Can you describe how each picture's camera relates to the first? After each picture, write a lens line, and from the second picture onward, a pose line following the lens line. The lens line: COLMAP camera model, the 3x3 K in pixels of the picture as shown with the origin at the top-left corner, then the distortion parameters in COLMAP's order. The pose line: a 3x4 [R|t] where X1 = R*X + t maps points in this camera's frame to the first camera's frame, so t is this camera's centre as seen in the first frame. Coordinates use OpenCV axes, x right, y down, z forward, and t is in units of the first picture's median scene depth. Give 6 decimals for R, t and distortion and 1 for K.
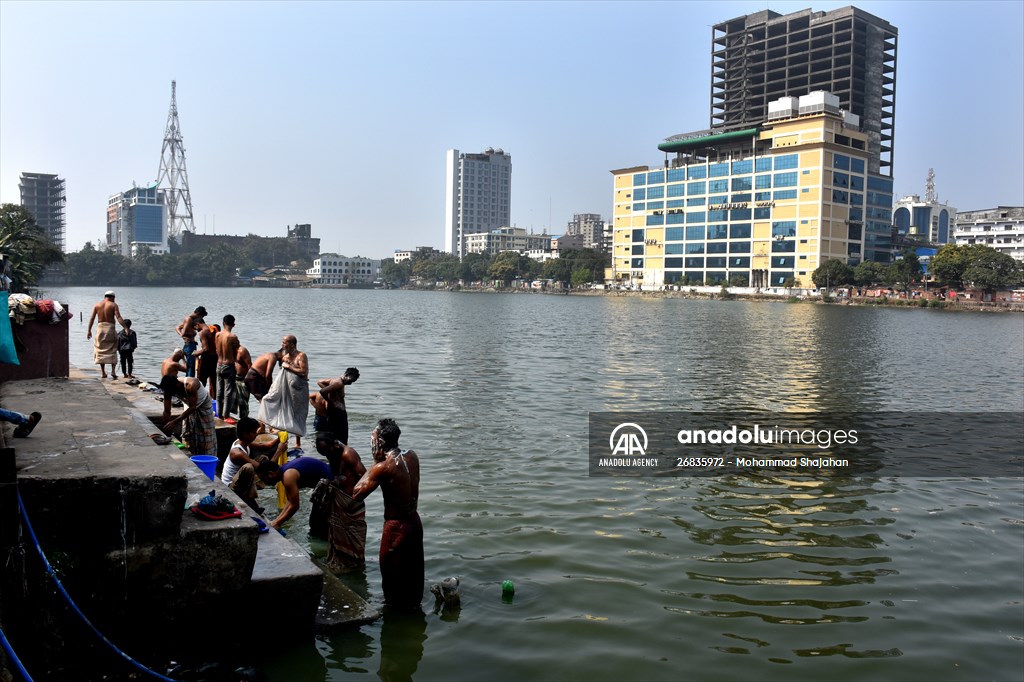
lens RADIAL K [[801.7, 0, 509.3], [0, 801.7, 343.6], [0, 0, 1]] dist [-0.151079, 0.114925]
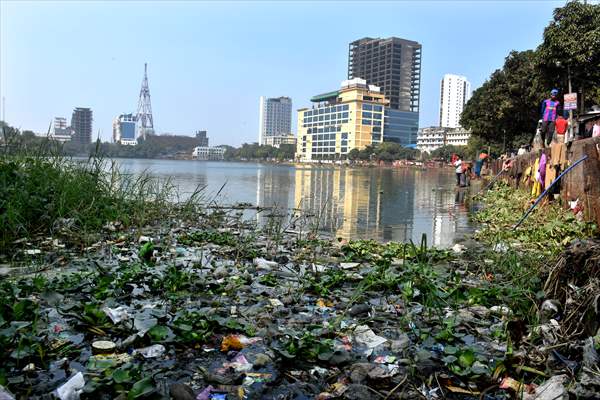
lens RADIAL K [[469.8, 0, 298.4], [0, 469.8, 201.6], [0, 0, 1]] dist [-0.151079, 0.114925]
pose [[0.987123, 0.029833, -0.157154, 0.378809], [-0.029083, 0.999552, 0.007071, 0.040040], [0.157295, -0.002409, 0.987549, -0.358200]]
